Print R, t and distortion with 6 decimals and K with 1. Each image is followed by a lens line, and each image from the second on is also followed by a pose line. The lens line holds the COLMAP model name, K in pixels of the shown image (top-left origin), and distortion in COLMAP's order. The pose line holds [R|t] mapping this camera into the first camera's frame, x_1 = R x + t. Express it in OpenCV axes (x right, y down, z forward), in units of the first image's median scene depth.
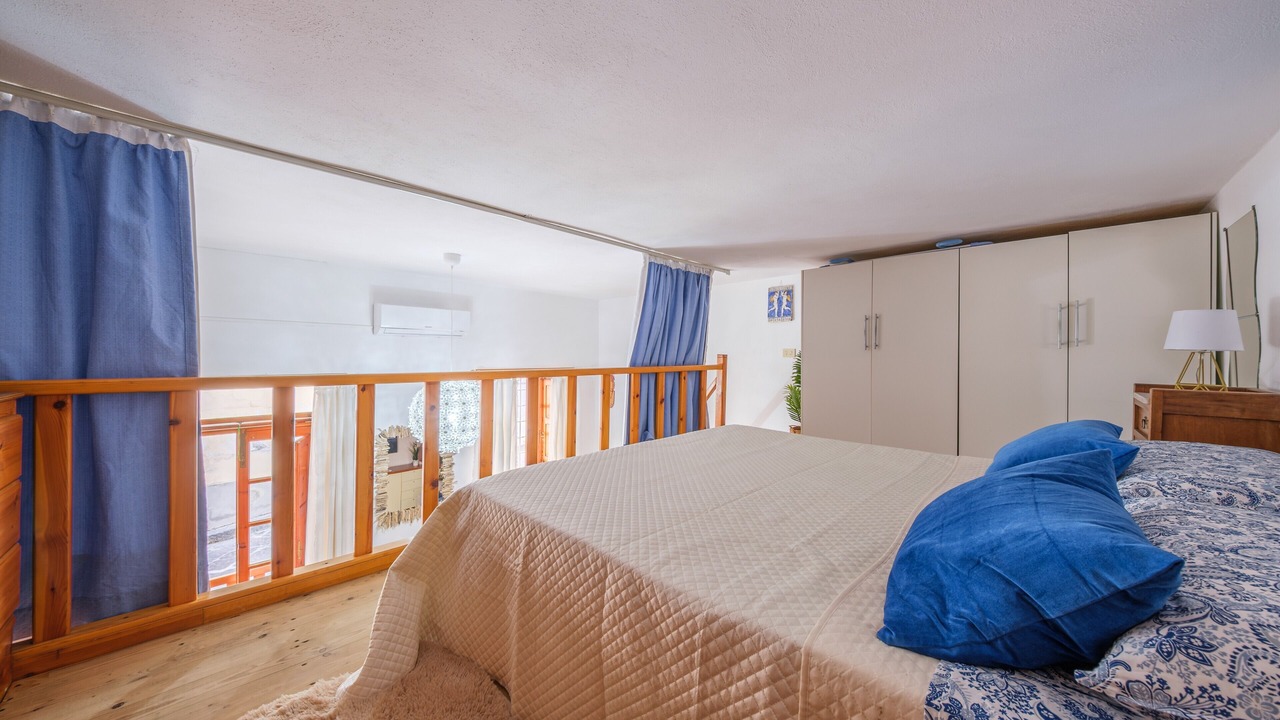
lens RADIAL K [[440.6, 0, 642.9], [0, 440.6, 355.5], [0, 0, 1]] dist [0.025640, -0.010825]
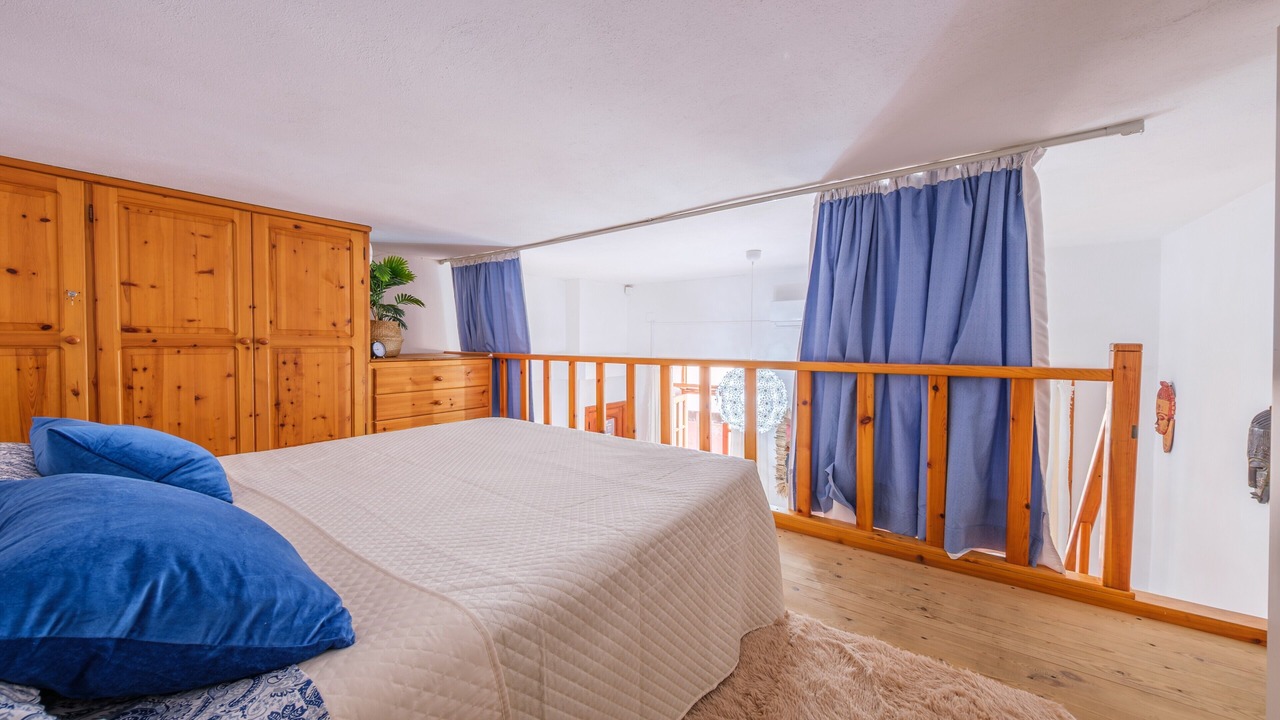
lens RADIAL K [[434.1, 0, 642.4], [0, 434.1, 355.6], [0, 0, 1]] dist [0.032349, -0.015819]
pose [[0.122265, 0.022793, -0.992236, 0.618927], [-0.006065, 0.999735, 0.022217, 0.002442], [0.992479, 0.003301, 0.122371, 0.637768]]
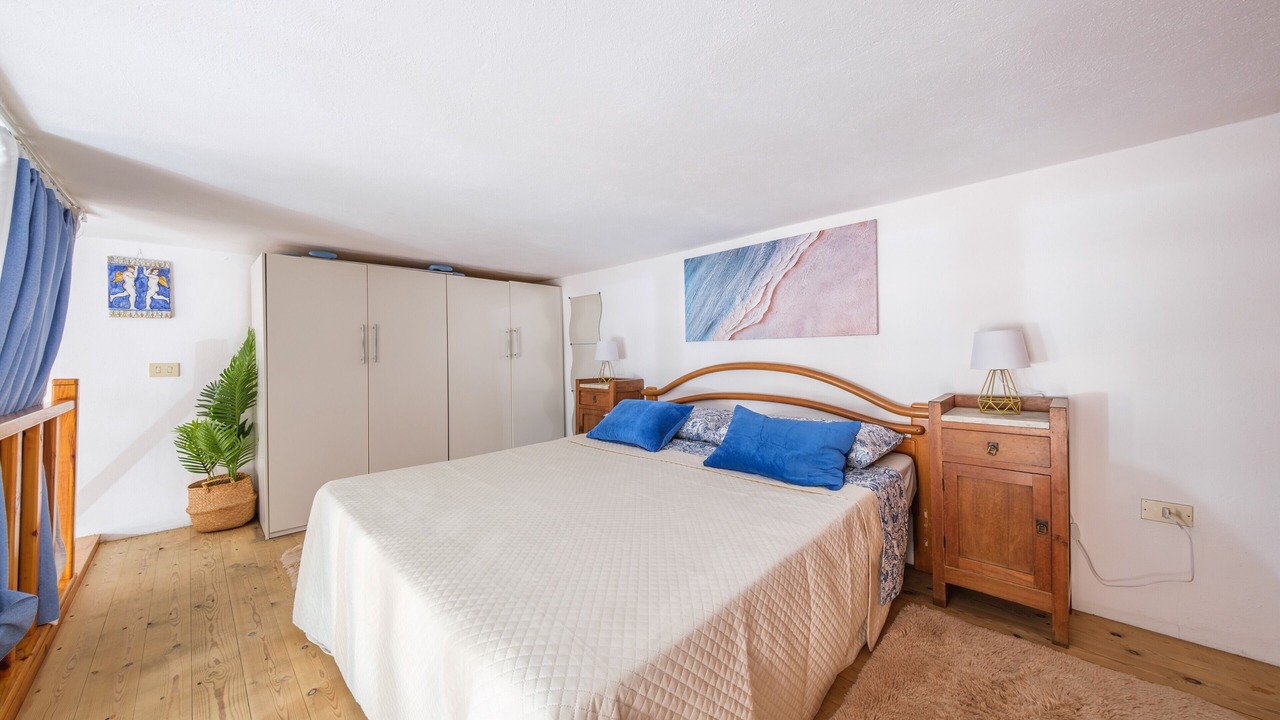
lens RADIAL K [[440.6, 0, 642.9], [0, 440.6, 355.5], [0, 0, 1]] dist [0.025640, -0.010825]
pose [[0.012320, -0.004874, 0.999912, -0.389643], [0.017311, 0.999839, 0.004661, -0.022382], [-0.999774, 0.017252, 0.012402, 0.424037]]
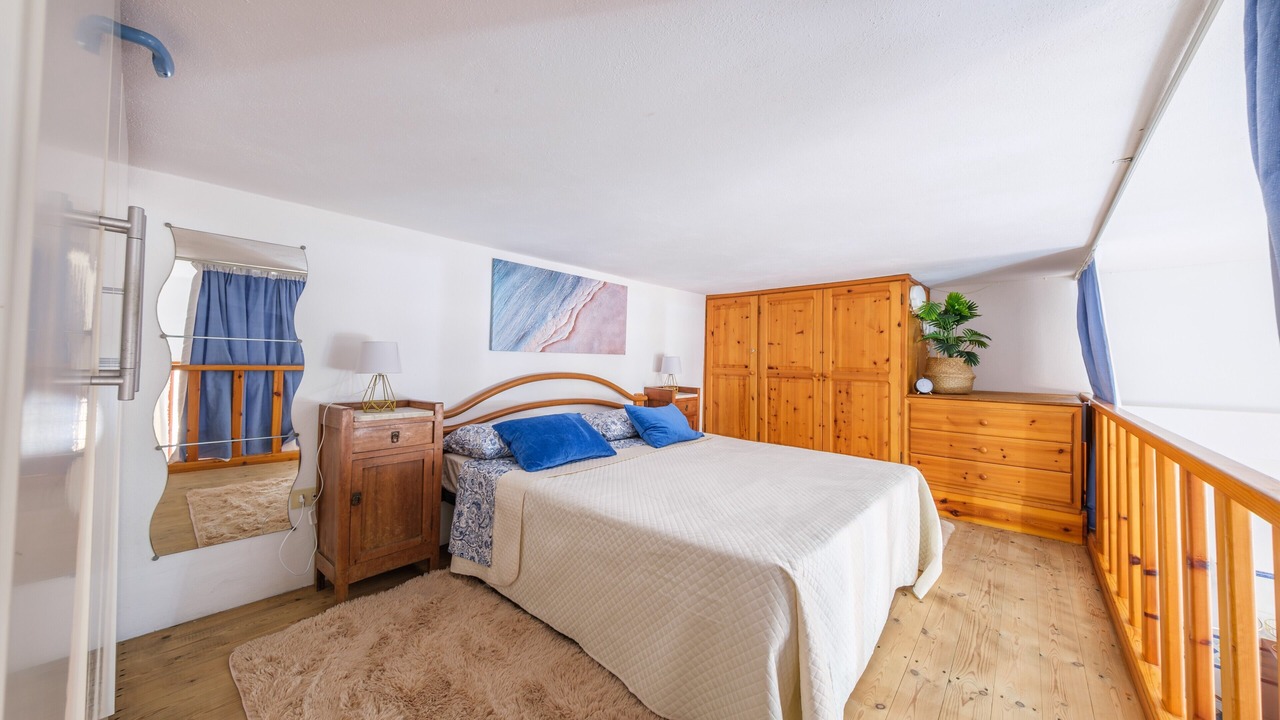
lens RADIAL K [[434.1, 0, 642.4], [0, 434.1, 355.6], [0, 0, 1]] dist [0.032349, -0.015819]
pose [[-0.998095, -0.021491, -0.057829, 0.294186], [-0.021122, 0.999752, -0.006989, -0.035623], [0.057965, -0.005755, -0.998302, 1.164385]]
